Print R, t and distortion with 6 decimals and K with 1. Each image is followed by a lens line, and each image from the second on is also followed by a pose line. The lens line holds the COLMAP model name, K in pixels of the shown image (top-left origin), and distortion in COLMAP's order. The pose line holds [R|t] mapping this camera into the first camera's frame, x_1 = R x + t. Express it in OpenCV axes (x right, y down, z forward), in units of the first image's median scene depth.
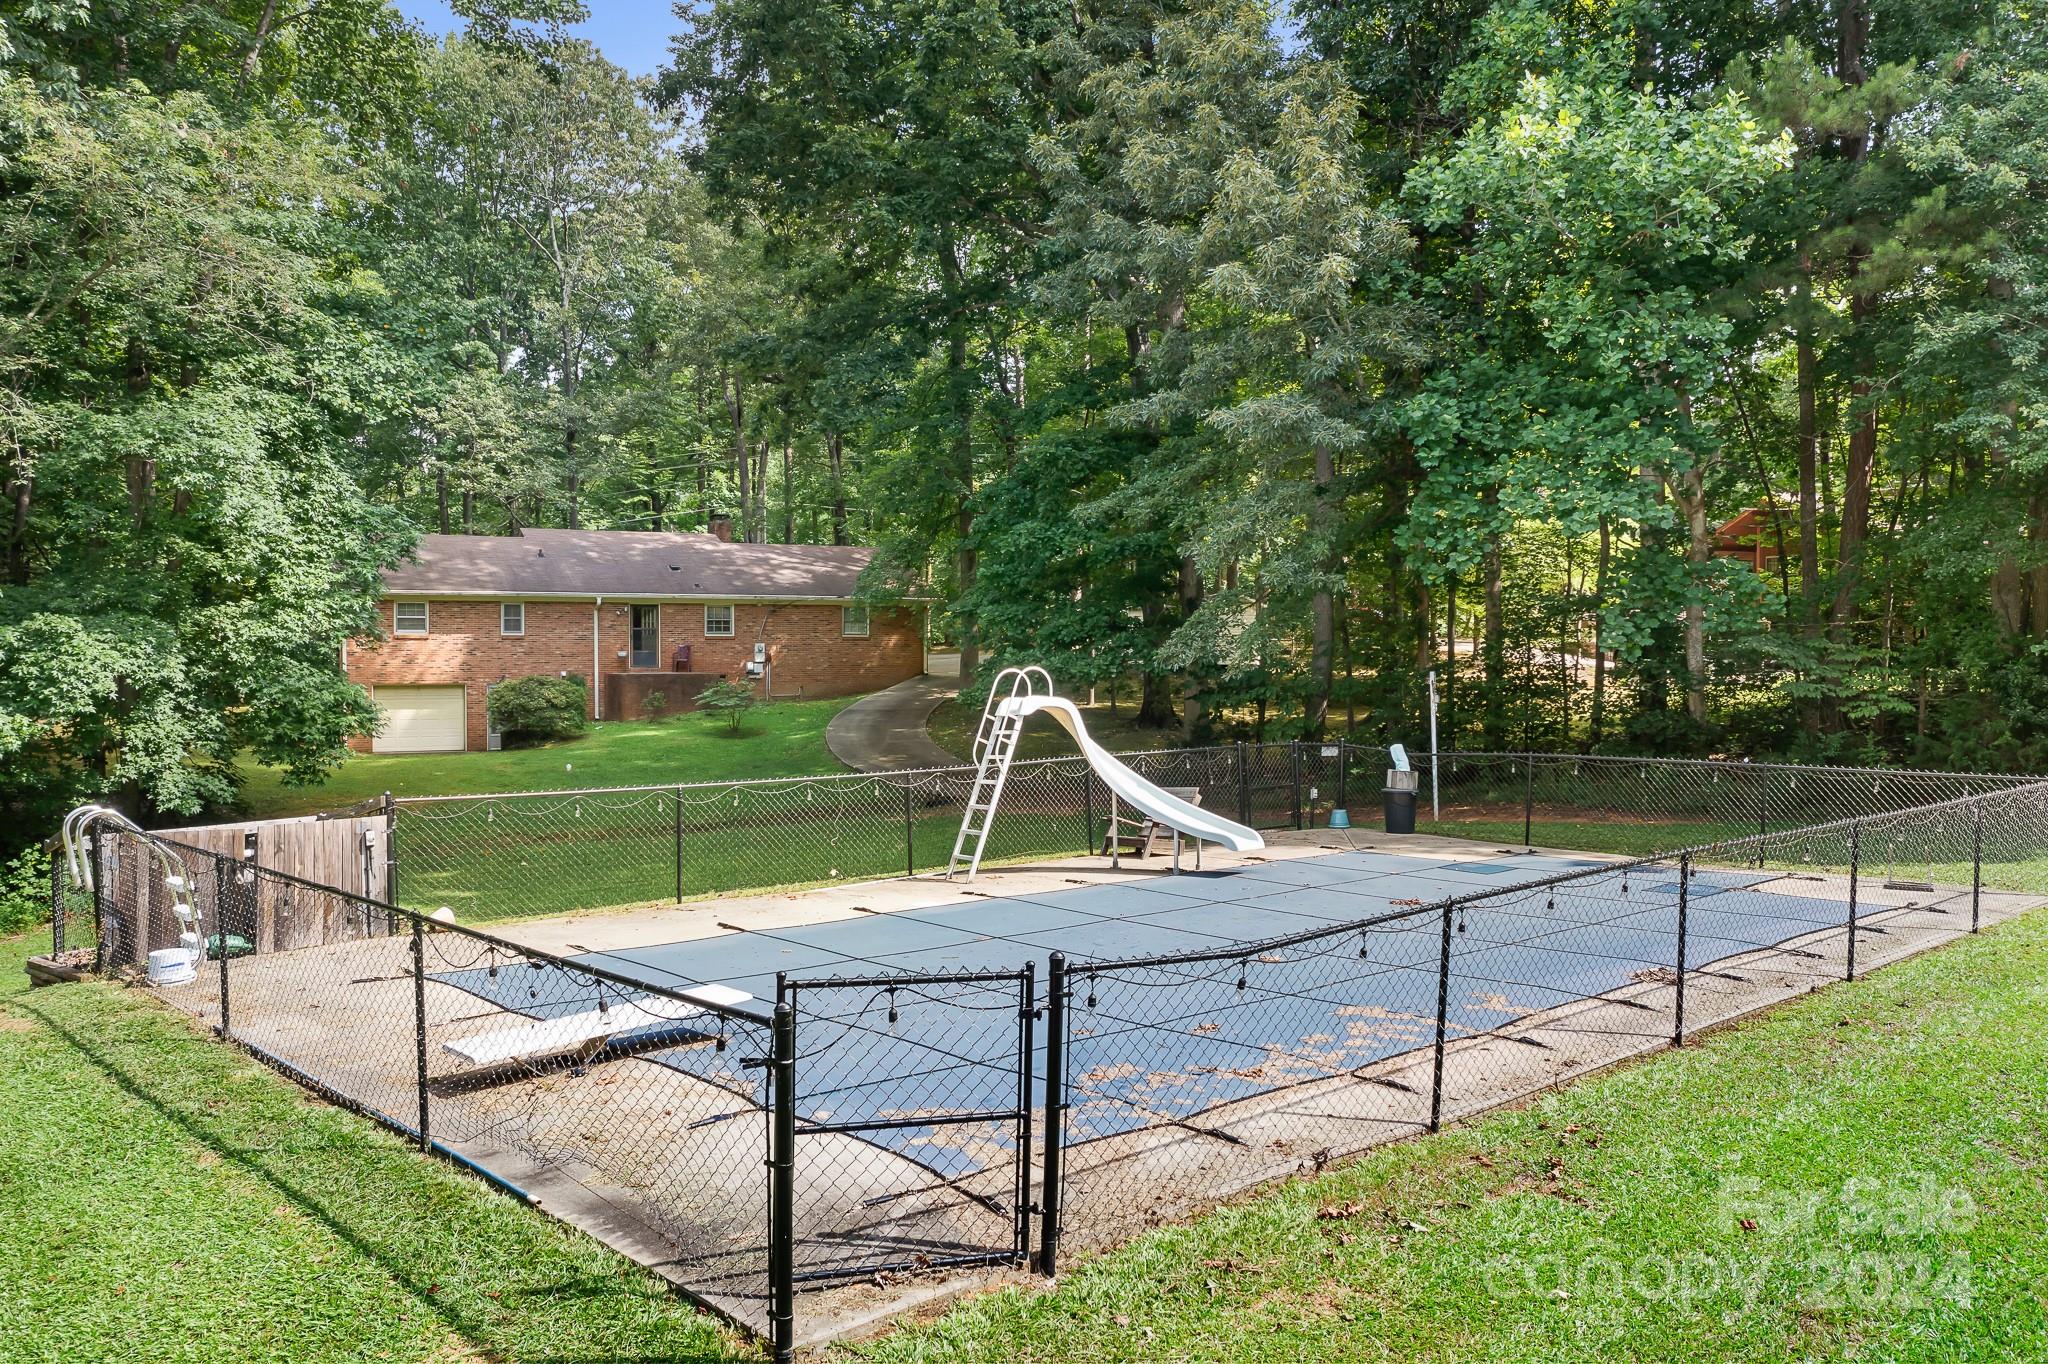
lens RADIAL K [[1597.7, 0, 1005.7], [0, 1597.7, 686.6], [0, 0, 1]] dist [-0.002037, -0.039700]
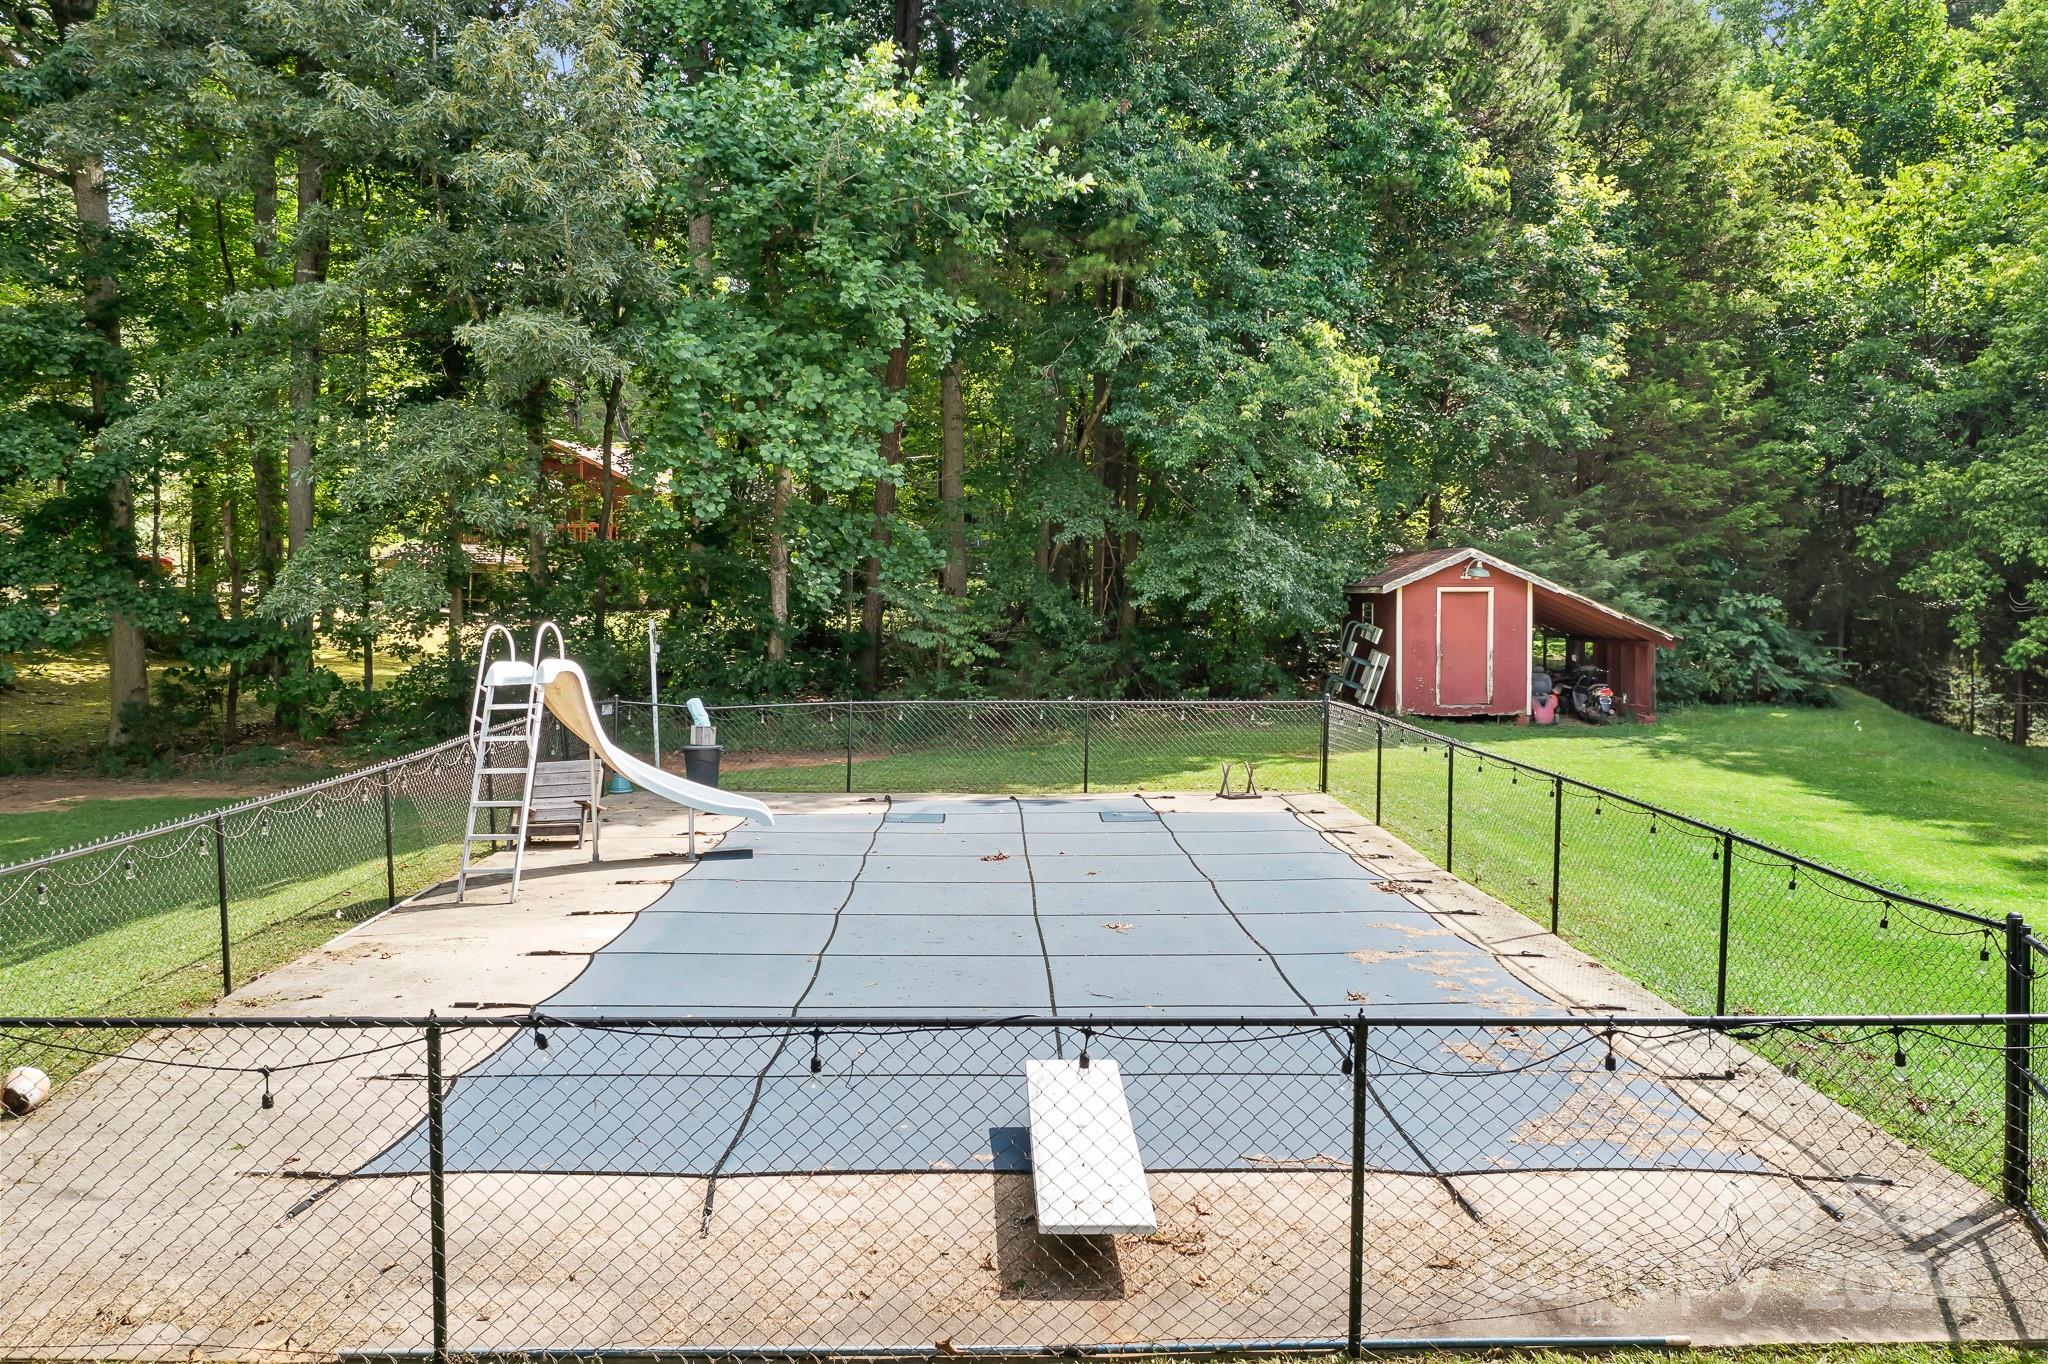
lens RADIAL K [[1597.7, 0, 1017.4], [0, 1597.7, 674.3], [0, 0, 1]] dist [-0.002037, -0.039700]
pose [[0.649805, -0.031174, 0.759461, -0.389678], [0.005030, 0.999313, 0.036715, -0.013581], [-0.760084, -0.020037, 0.649516, 0.265577]]
